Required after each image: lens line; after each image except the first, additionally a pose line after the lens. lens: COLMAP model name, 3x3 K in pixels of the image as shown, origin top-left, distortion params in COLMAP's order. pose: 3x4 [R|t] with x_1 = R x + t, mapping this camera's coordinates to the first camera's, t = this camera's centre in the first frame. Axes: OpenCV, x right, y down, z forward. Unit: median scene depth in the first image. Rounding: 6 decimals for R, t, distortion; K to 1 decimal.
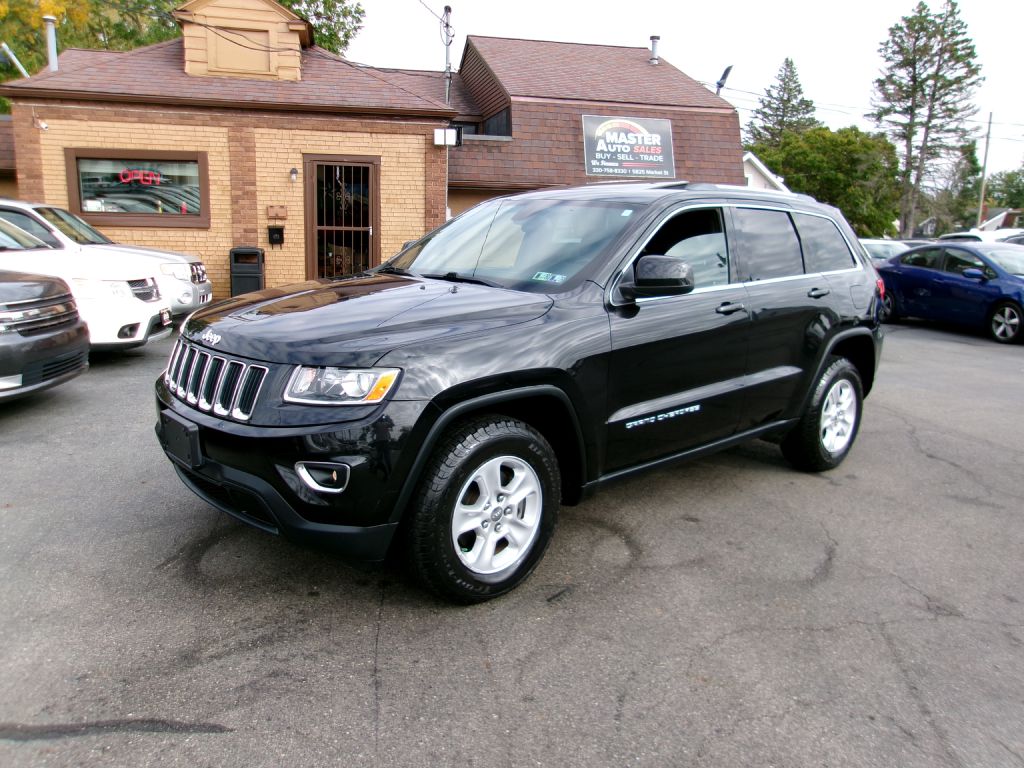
lens RADIAL K [[794.5, 0, 503.9], [0, 794.5, 364.3], [0, 0, 1]] dist [-0.034172, 0.060020]
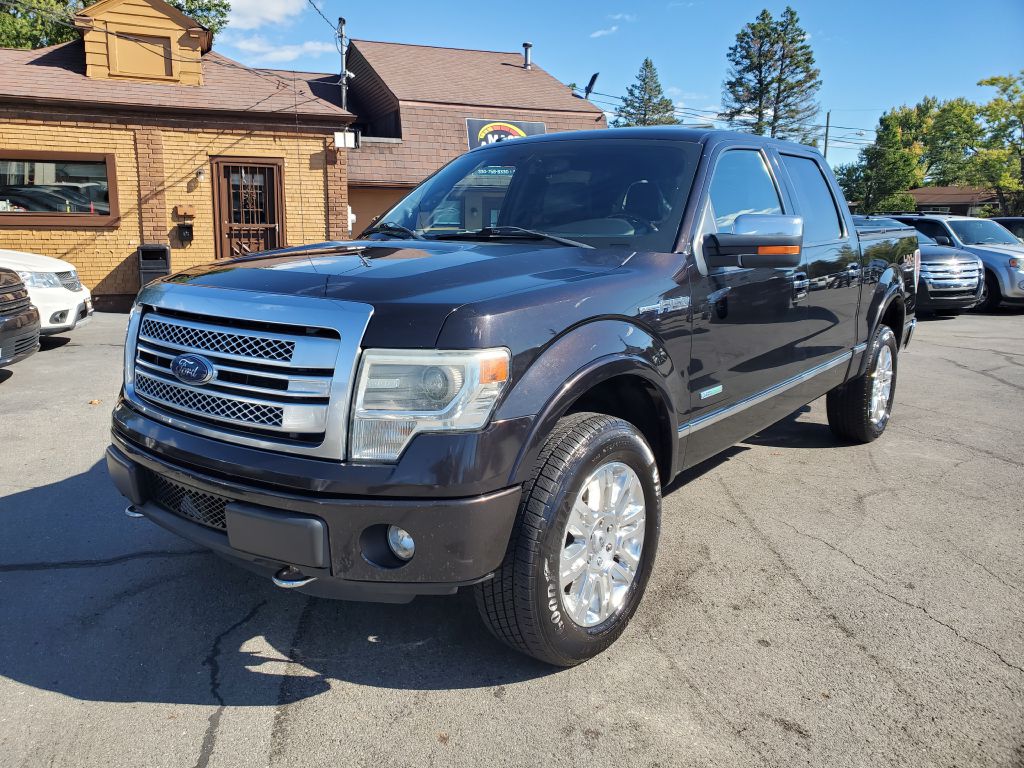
lens RADIAL K [[797.3, 0, 492.0], [0, 797.3, 364.5], [0, 0, 1]] dist [0.002748, 0.018377]
pose [[0.989586, -0.037347, 0.139015, -0.029461], [0.037021, 0.999302, 0.004934, 0.017130], [-0.139102, 0.000264, 0.990278, -0.084613]]
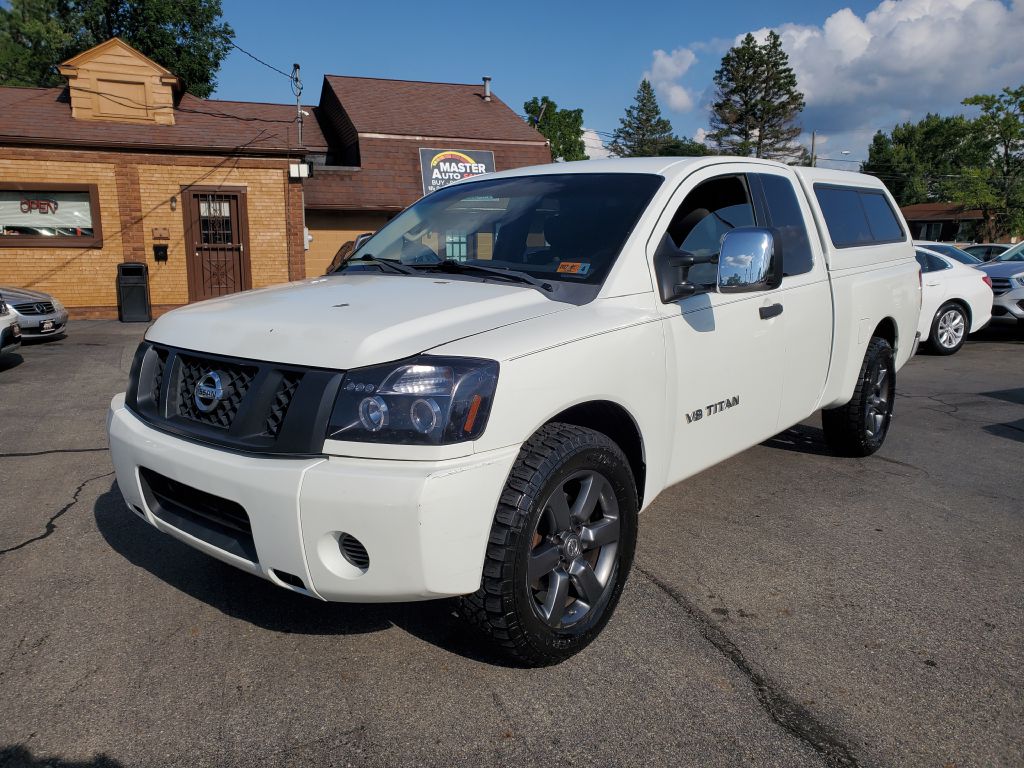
lens RADIAL K [[795.5, 0, 512.9], [0, 795.5, 388.6], [0, 0, 1]] dist [-0.005734, 0.037152]
pose [[0.989085, -0.047010, 0.139648, 0.052760], [0.045844, 0.998882, 0.011560, 0.044781], [-0.140036, -0.005031, 0.990134, -0.226906]]
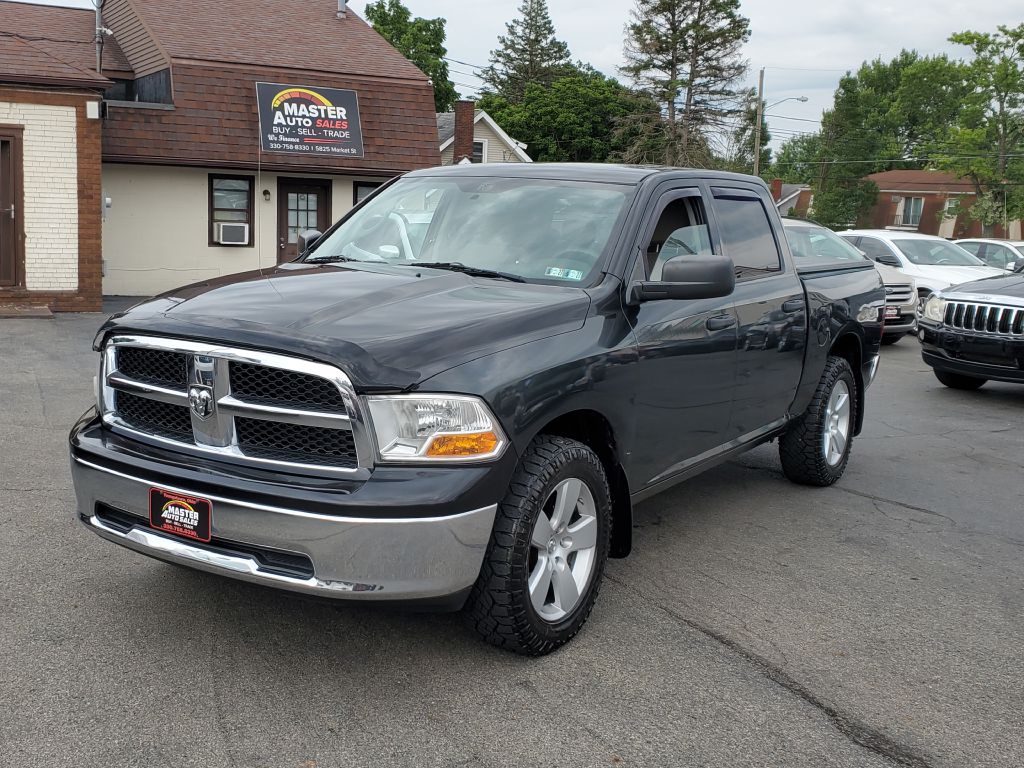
lens RADIAL K [[1151.2, 0, 481.2], [0, 1151.2, 371.0], [0, 0, 1]] dist [0.069646, -0.140464]
pose [[0.962812, -0.026288, 0.268891, -0.014180], [0.032924, 0.999254, -0.020198, 0.038875], [-0.268159, 0.028300, 0.962959, -0.292560]]
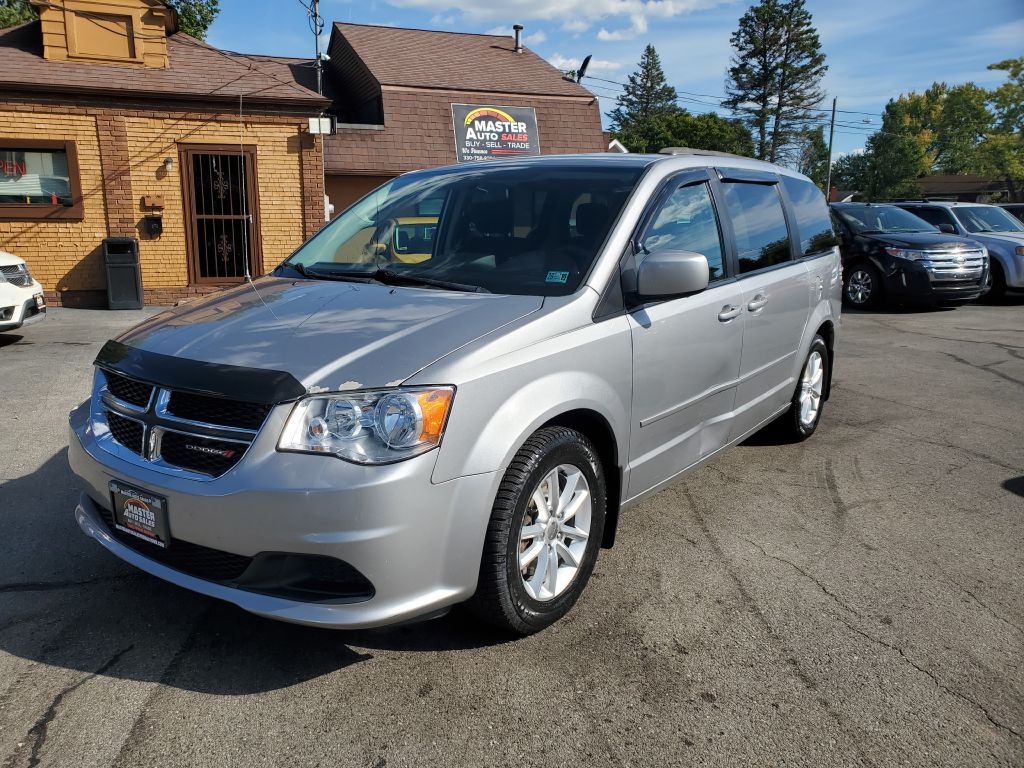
lens RADIAL K [[799.6, 0, 495.2], [0, 799.6, 387.2], [0, 0, 1]] dist [-0.006230, 0.039730]
pose [[0.989516, -0.048072, 0.136188, -0.004774], [0.042929, 0.998259, 0.040459, 0.016219], [-0.137896, -0.034188, 0.989857, -0.058796]]
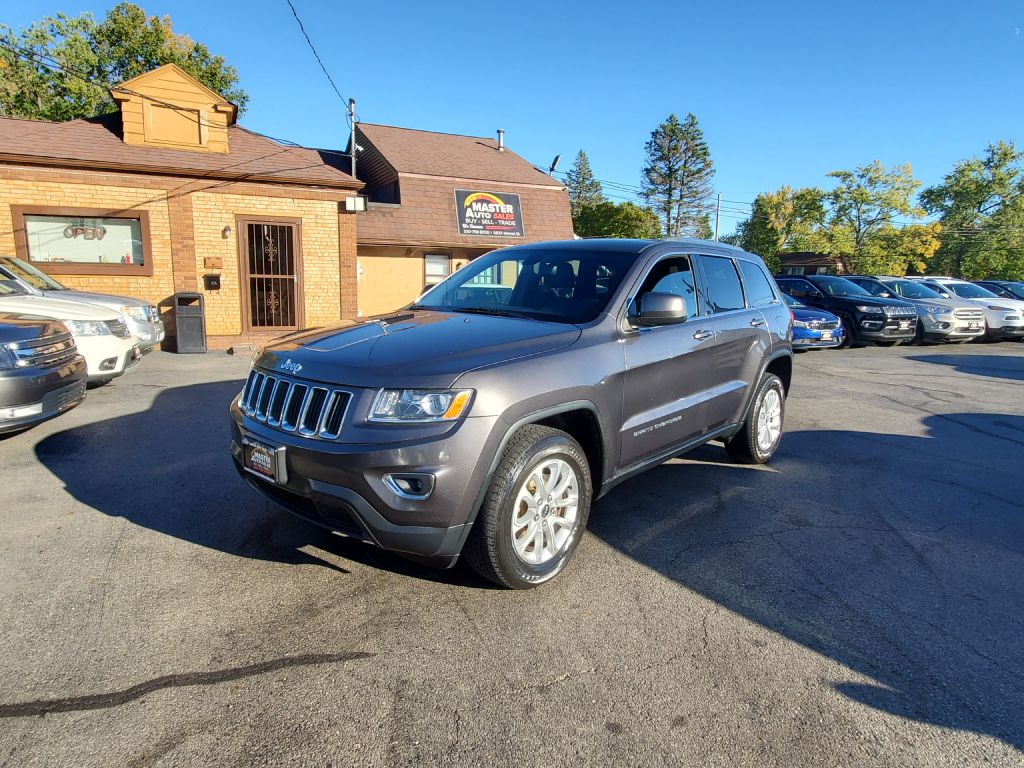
lens RADIAL K [[617.6, 0, 508.4], [0, 617.6, 379.5], [0, 0, 1]] dist [0.006028, -0.002939]
pose [[0.974859, -0.039679, 0.219259, -0.048983], [0.040833, 0.999166, -0.000733, 0.002650], [-0.219047, 0.009667, 0.975666, -0.007438]]
